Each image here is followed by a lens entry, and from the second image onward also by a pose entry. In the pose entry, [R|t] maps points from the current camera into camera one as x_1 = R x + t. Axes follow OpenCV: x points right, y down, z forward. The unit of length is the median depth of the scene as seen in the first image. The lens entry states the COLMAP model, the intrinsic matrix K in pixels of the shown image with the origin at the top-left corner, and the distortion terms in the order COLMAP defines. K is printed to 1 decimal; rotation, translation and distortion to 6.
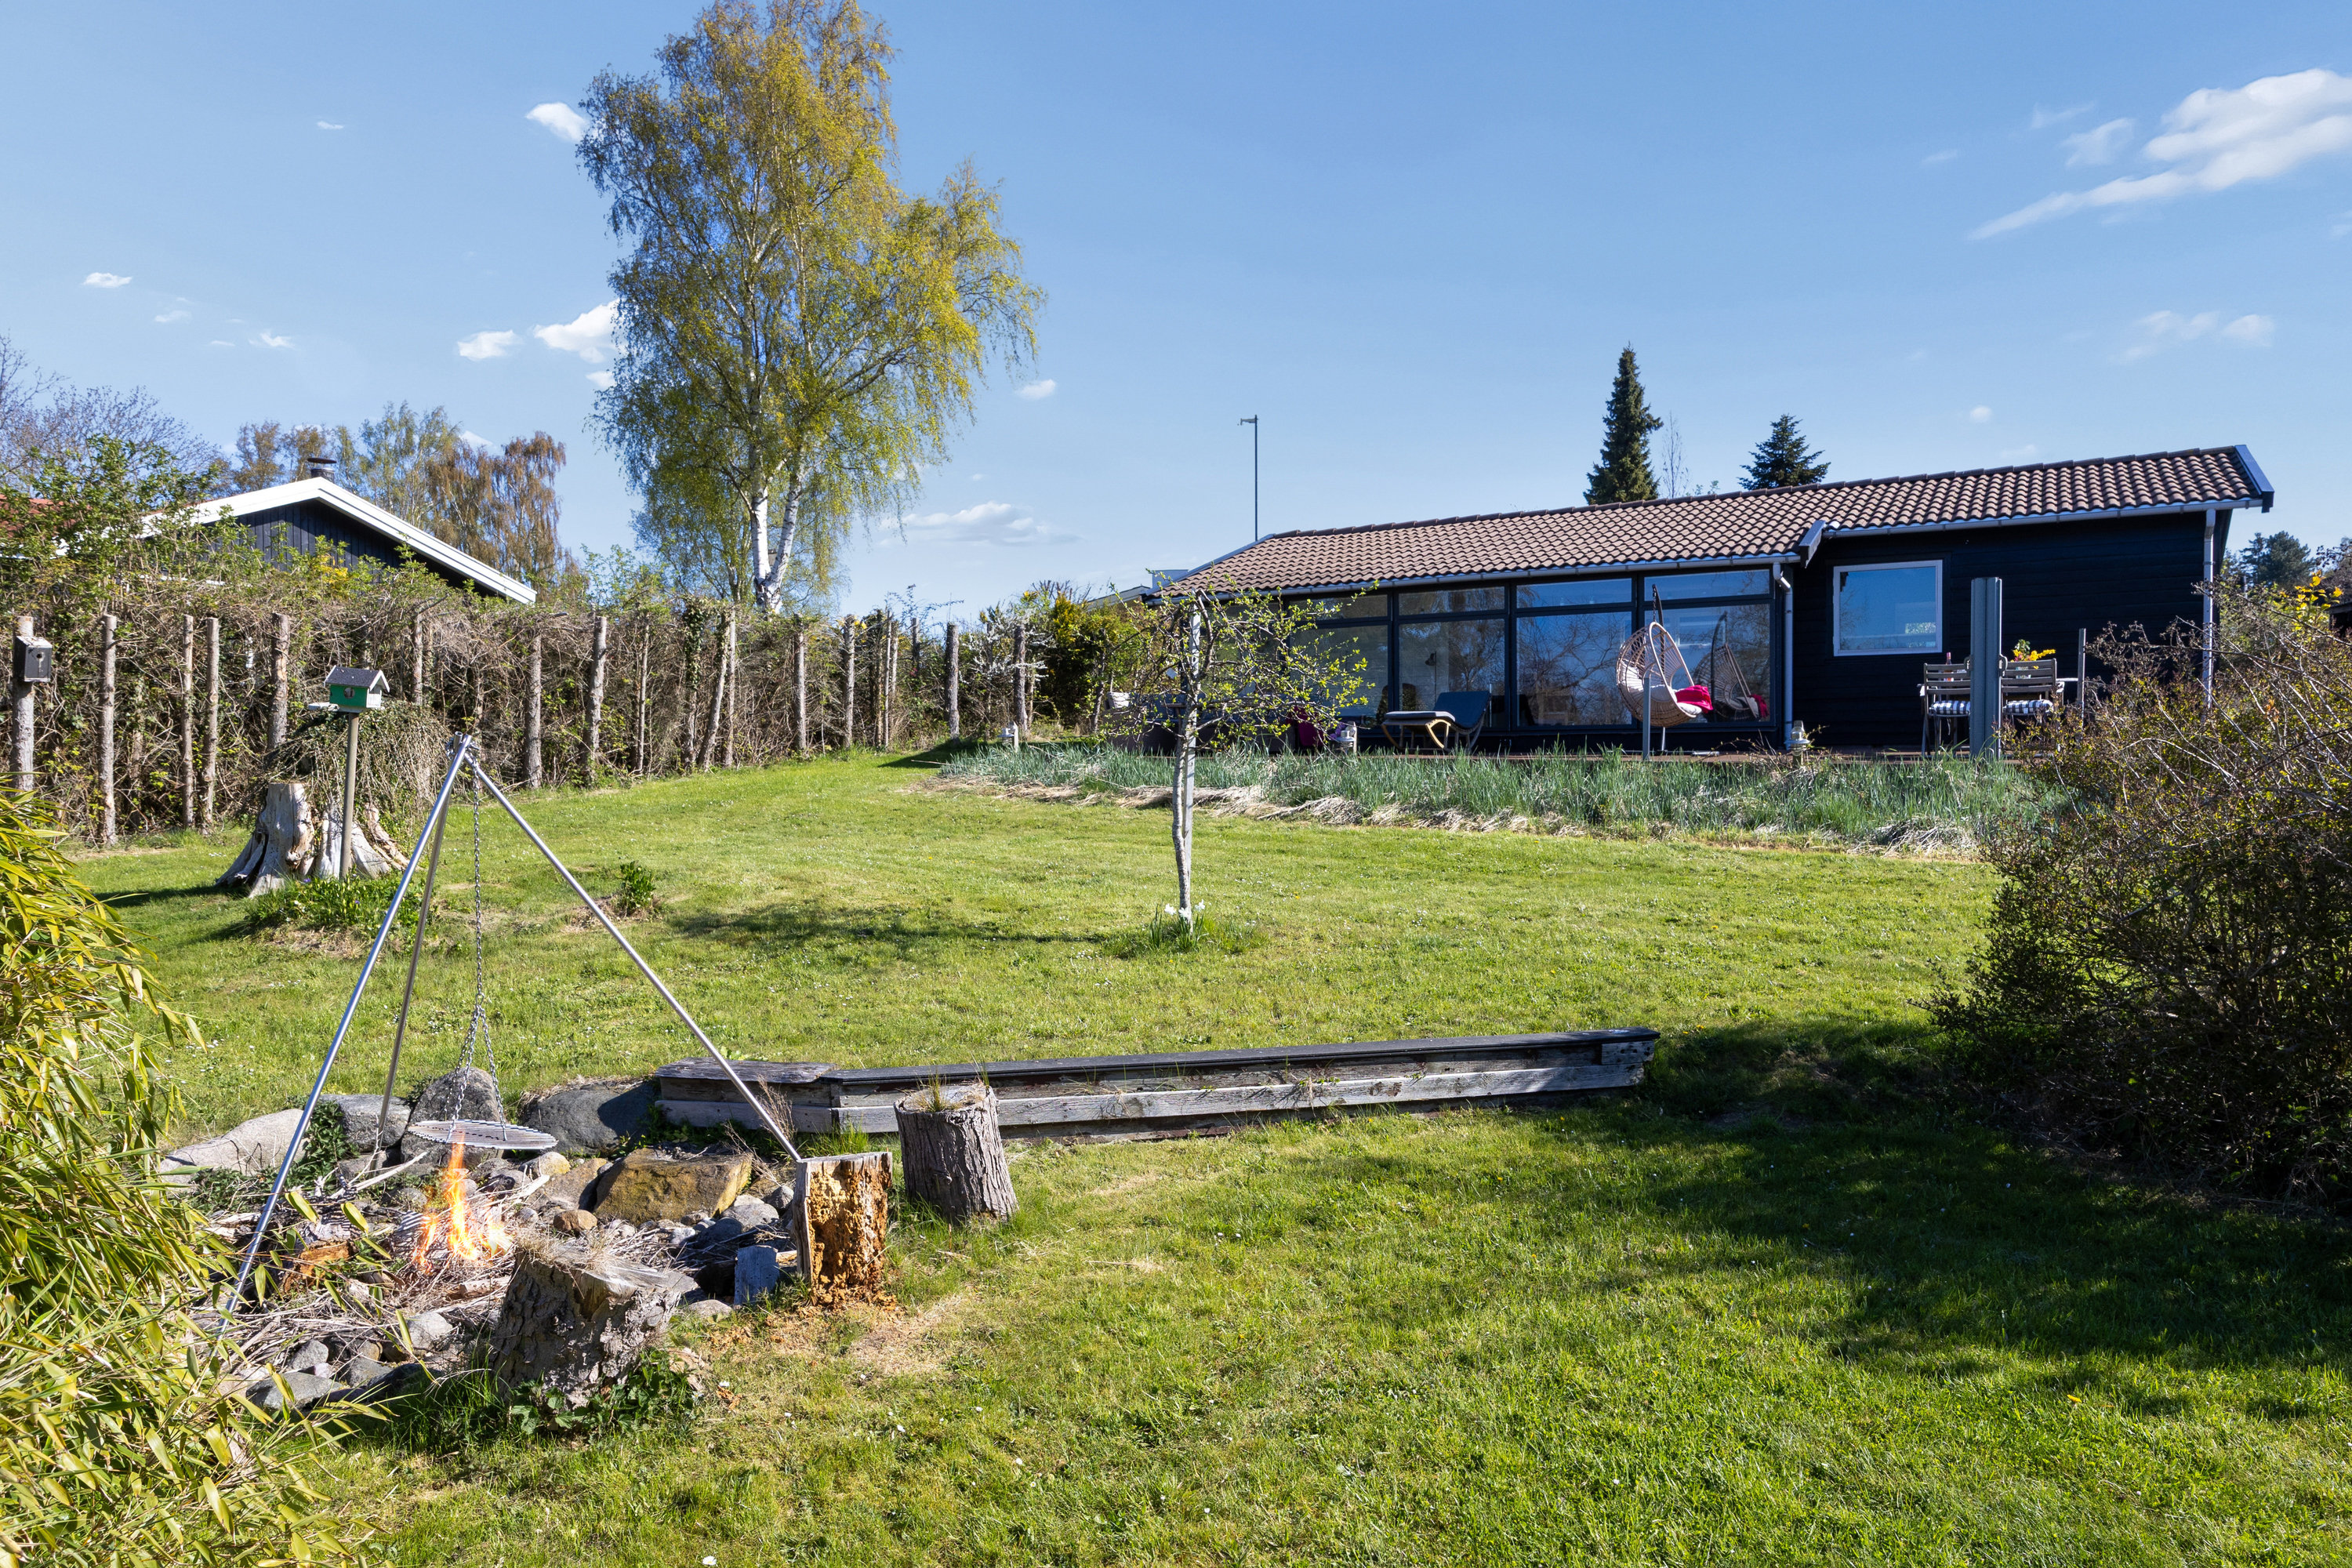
lens RADIAL K [[1630.1, 0, 1175.6], [0, 1630.1, 773.1], [0, 0, 1]] dist [-0.012054, -0.001619]
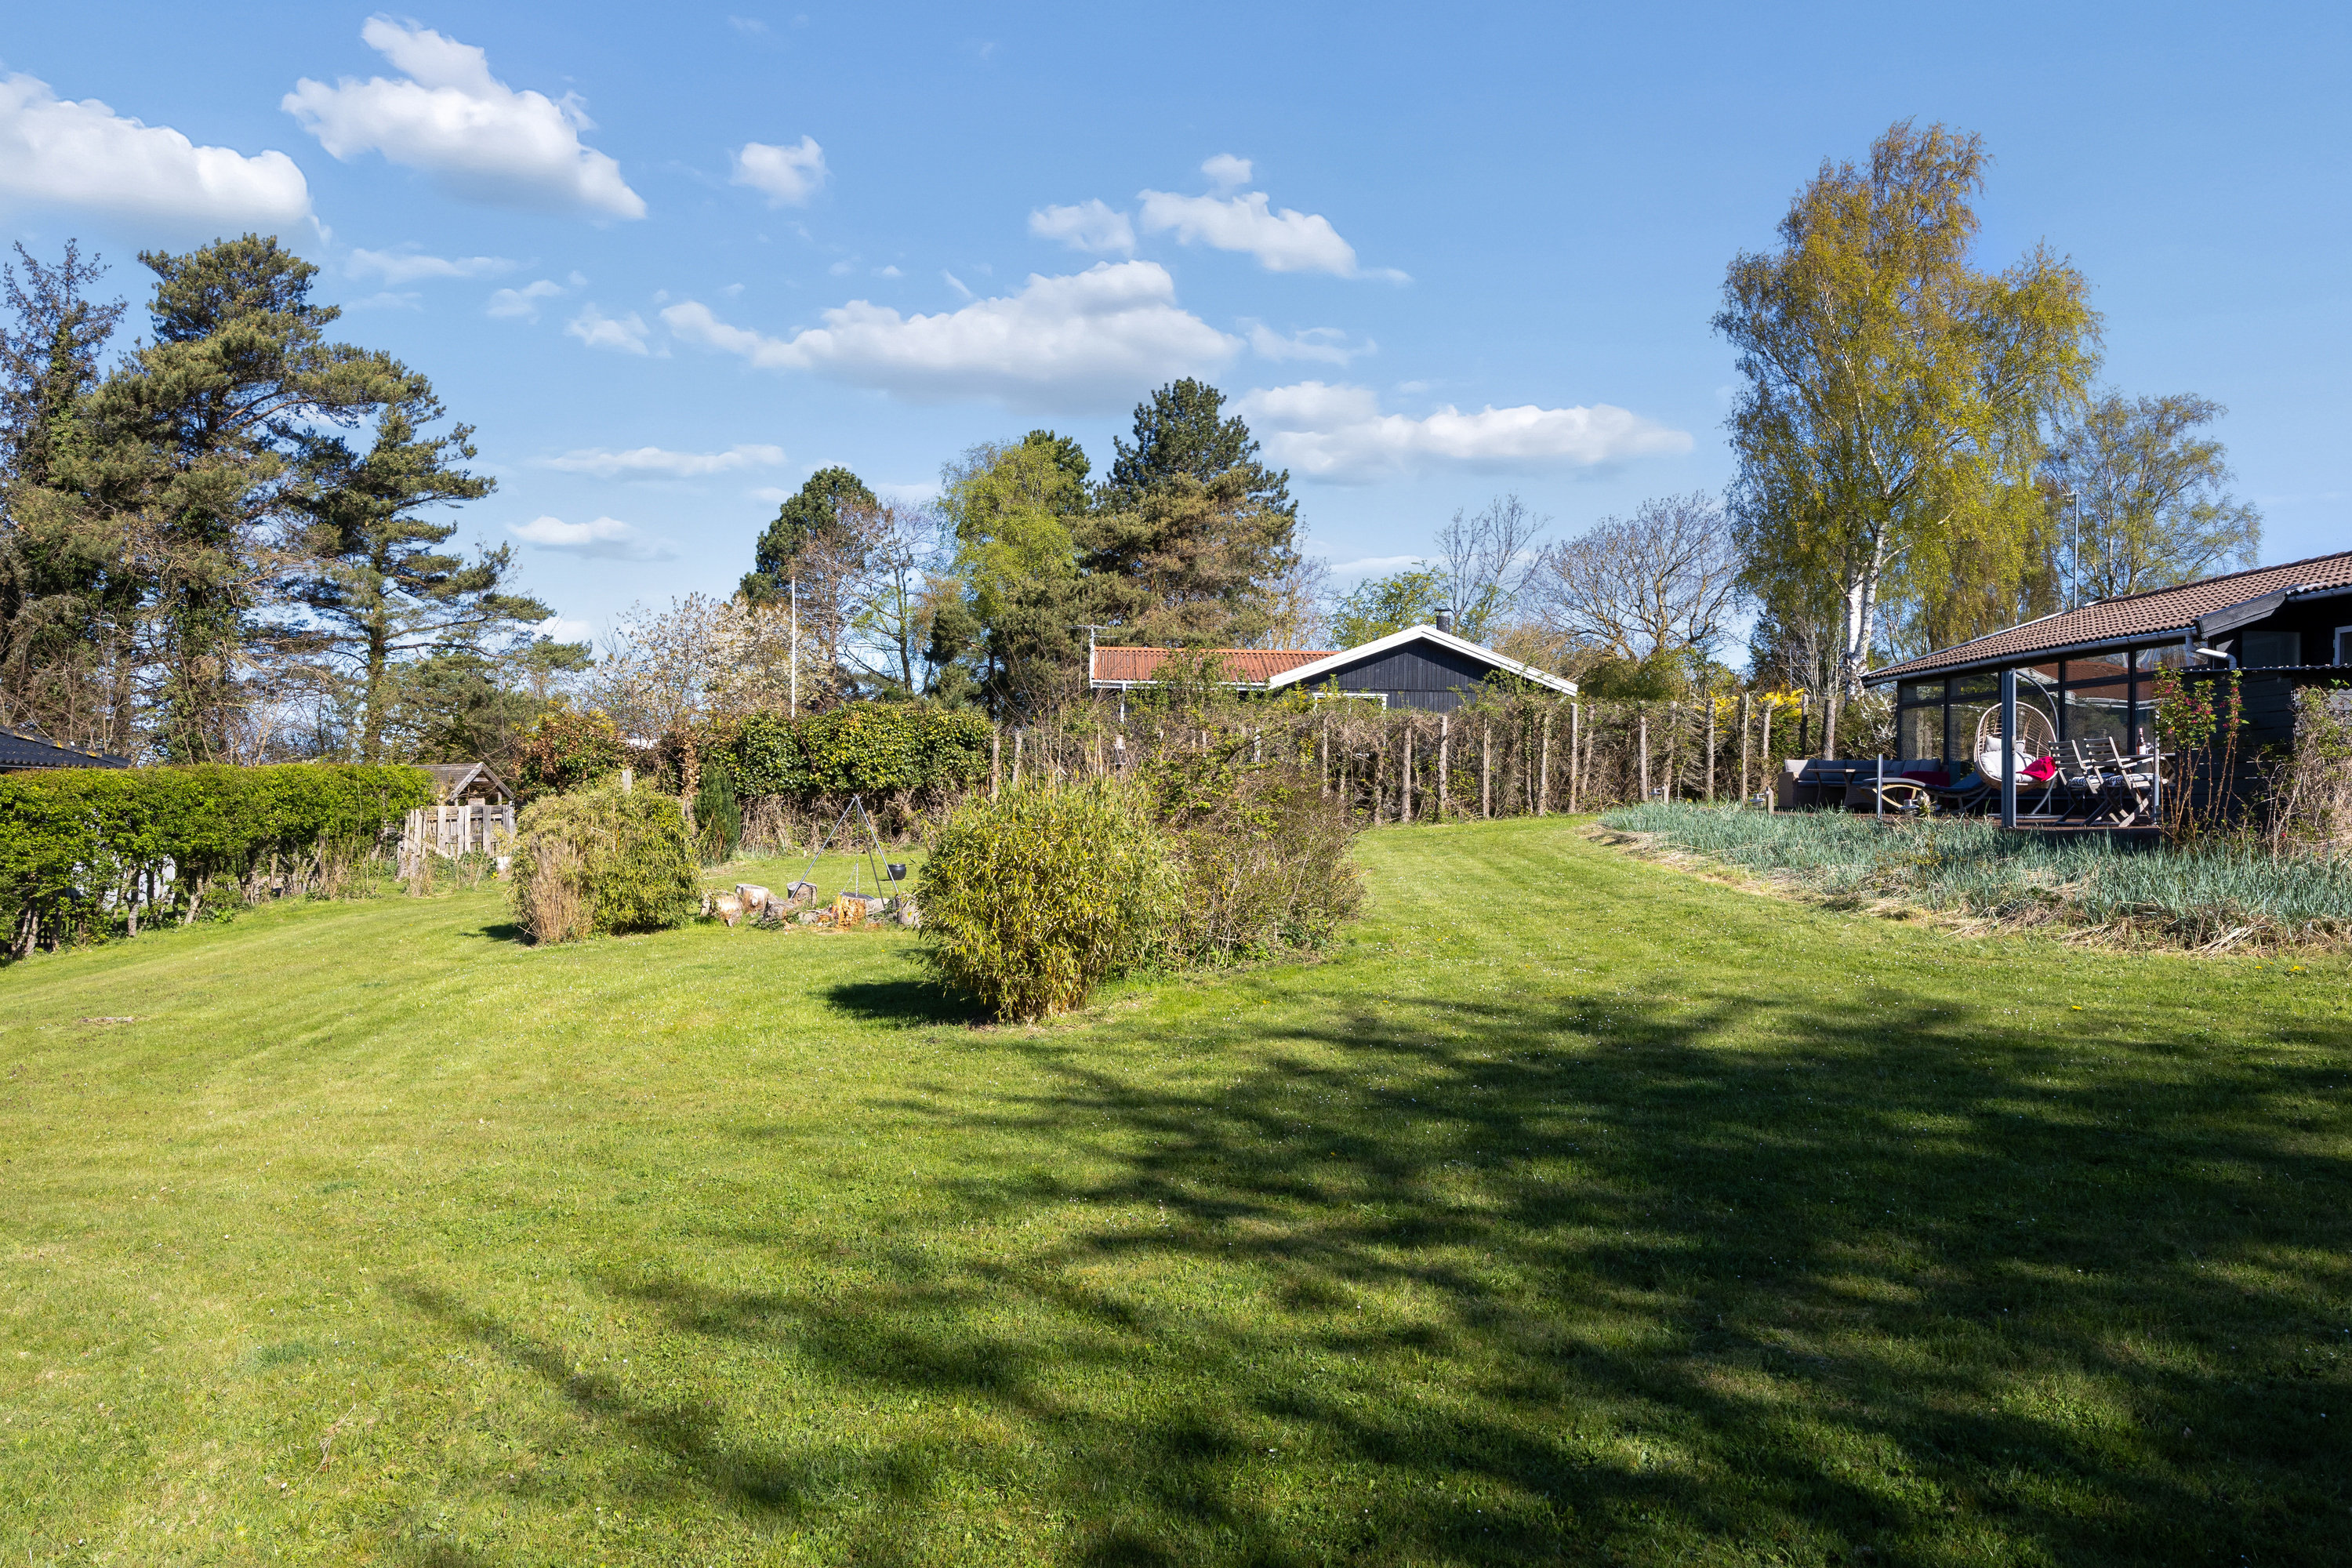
lens RADIAL K [[1729.7, 0, 1170.9], [0, 1729.7, 784.1], [0, 0, 1]] dist [-0.001617, 0.002602]
pose [[0.529939, 0.009200, -0.847986, 0.856512], [-0.024709, 0.999684, -0.004595, -0.013635], [0.847676, 0.023388, 0.529999, -0.100557]]
